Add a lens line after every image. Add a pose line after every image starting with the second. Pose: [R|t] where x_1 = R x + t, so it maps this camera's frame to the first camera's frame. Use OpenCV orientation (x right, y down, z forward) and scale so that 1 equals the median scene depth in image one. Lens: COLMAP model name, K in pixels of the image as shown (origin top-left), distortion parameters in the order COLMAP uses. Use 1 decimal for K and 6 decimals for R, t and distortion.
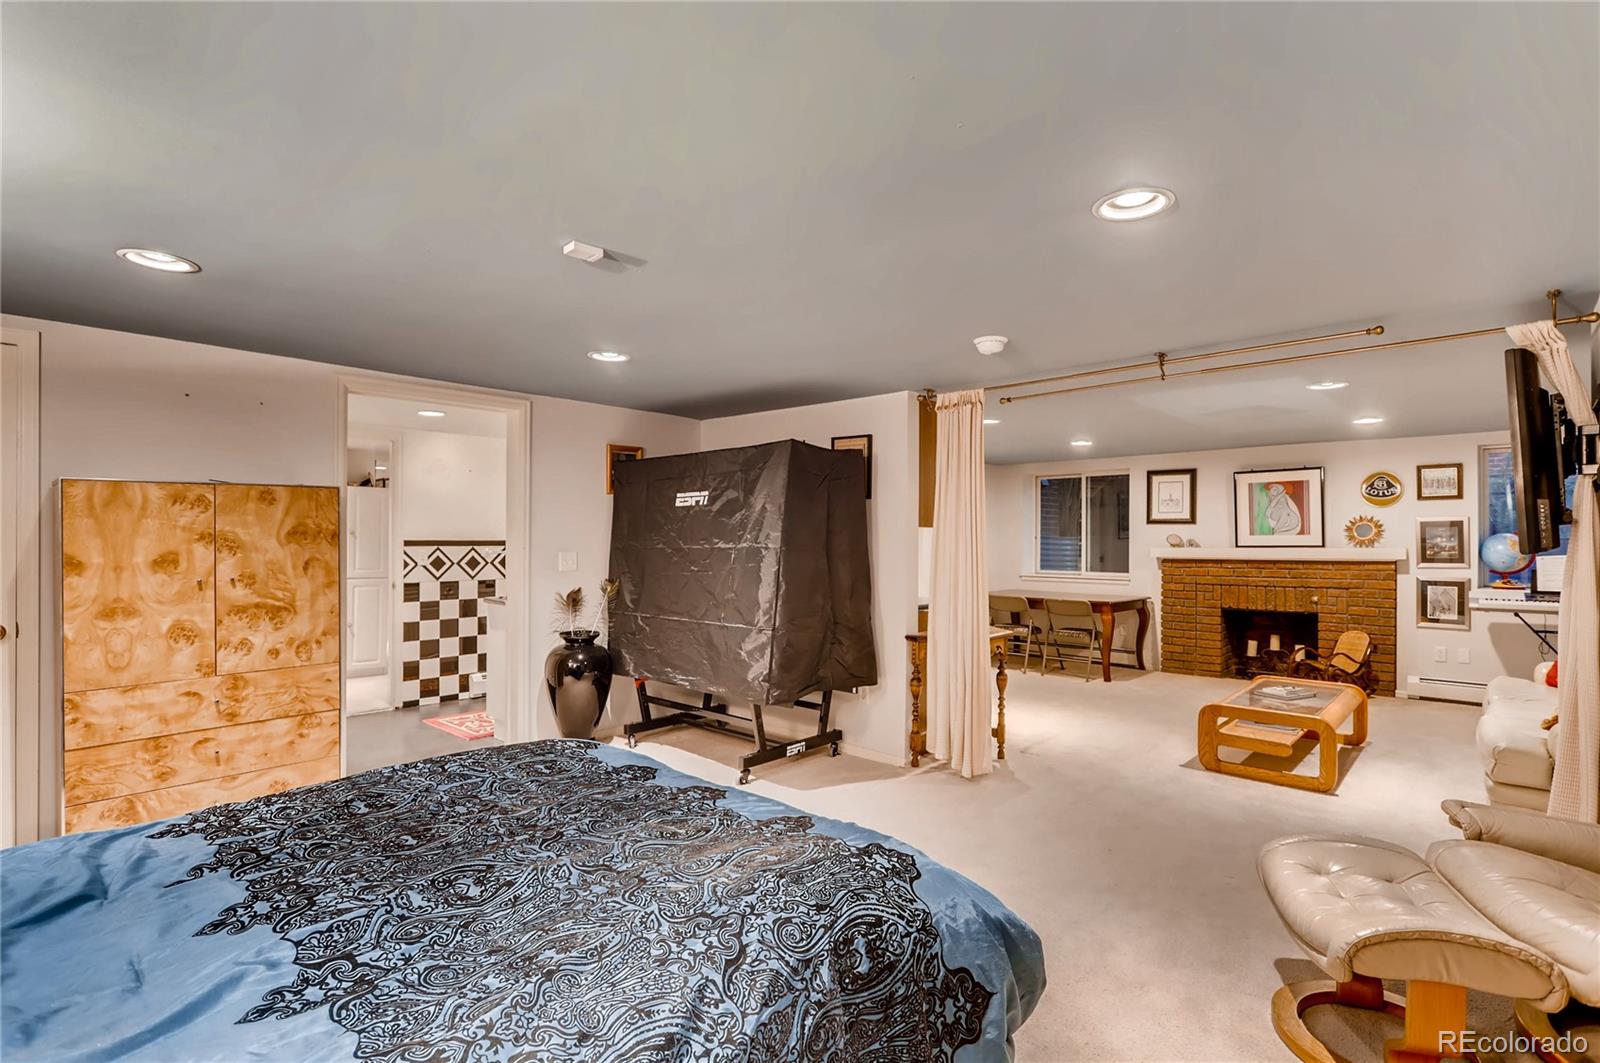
lens RADIAL K [[777.1, 0, 800.0], [0, 777.1, 531.5], [0, 0, 1]] dist [-0.004242, -0.000165]
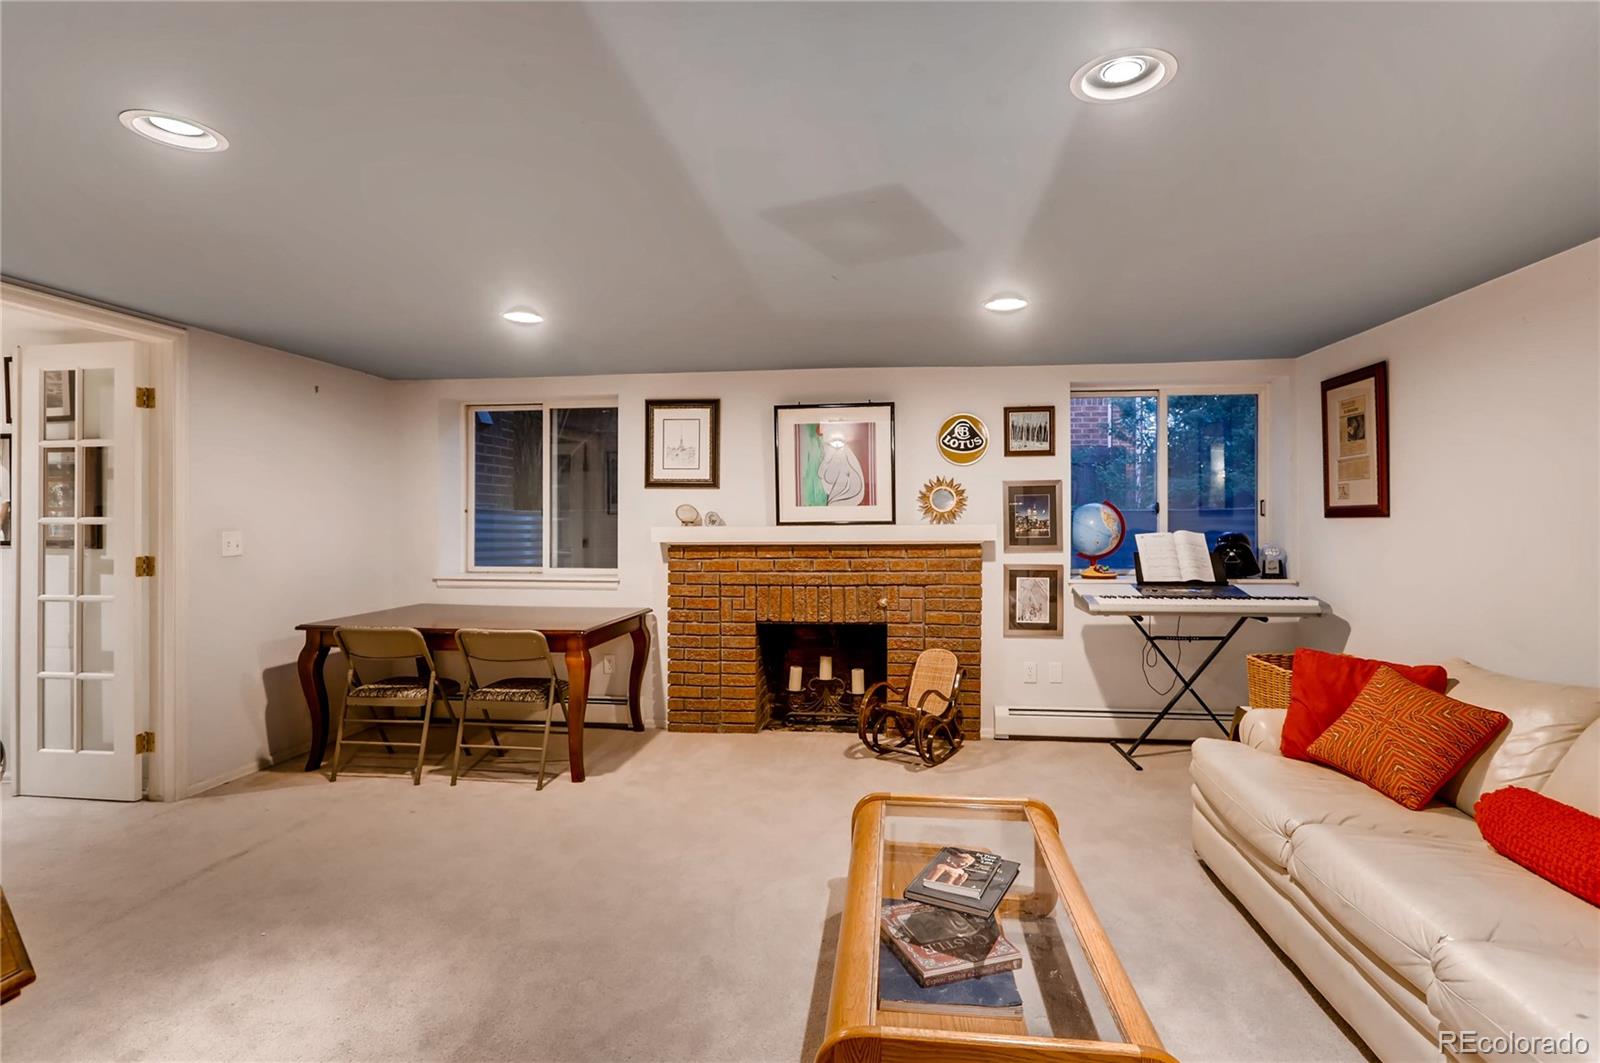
lens RADIAL K [[777.1, 0, 800.0], [0, 777.1, 531.5], [0, 0, 1]] dist [-0.004242, -0.000165]
pose [[0.813088, -0.012574, 0.582005, 0.211552], [-0.002747, 0.999673, 0.025434, 0.009563], [-0.582134, -0.022279, 0.812788, 0.481731]]
